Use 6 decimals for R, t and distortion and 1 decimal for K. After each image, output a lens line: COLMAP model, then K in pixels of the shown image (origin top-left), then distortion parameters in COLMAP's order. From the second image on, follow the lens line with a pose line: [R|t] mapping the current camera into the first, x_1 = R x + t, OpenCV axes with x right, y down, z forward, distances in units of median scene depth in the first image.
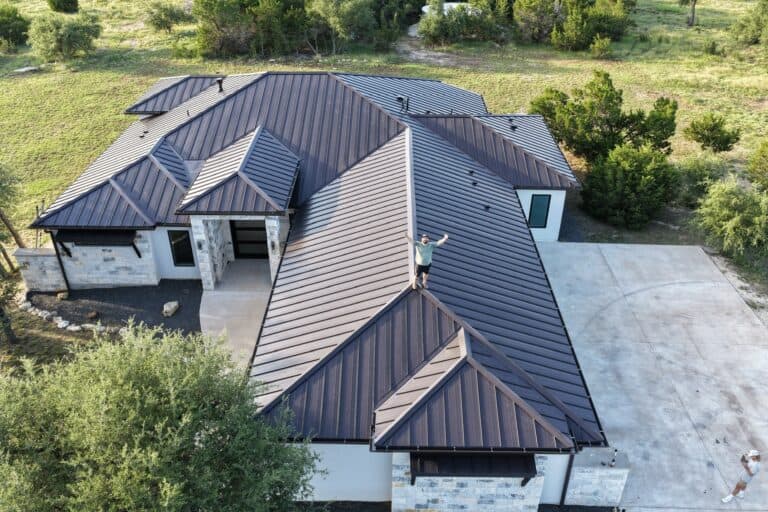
lens RADIAL K [[650.7, 0, 384.0], [0, 650.7, 256.0], [0, 0, 1]] dist [-0.000765, 0.006075]
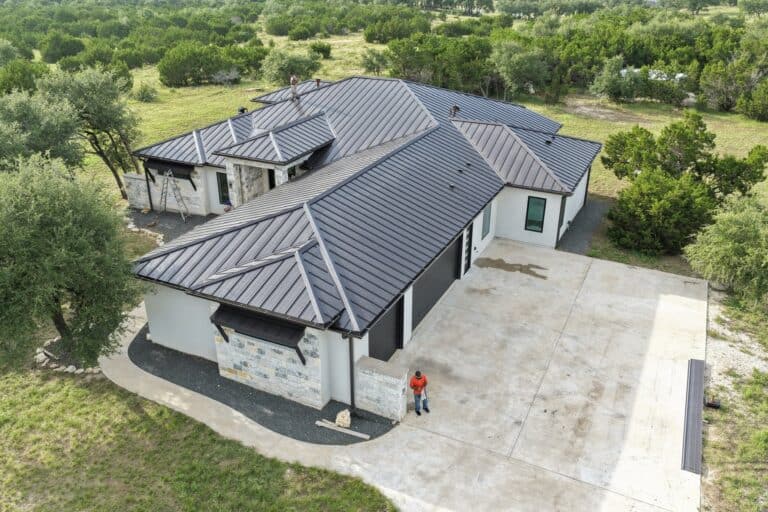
lens RADIAL K [[650.7, 0, 384.0], [0, 650.7, 256.0], [0, 0, 1]] dist [-0.000765, 0.006075]
pose [[0.904079, 0.178553, -0.388277, 0.490488], [-0.224543, 0.971489, -0.076086, 0.144384], [0.363622, 0.155972, 0.918396, -0.025403]]
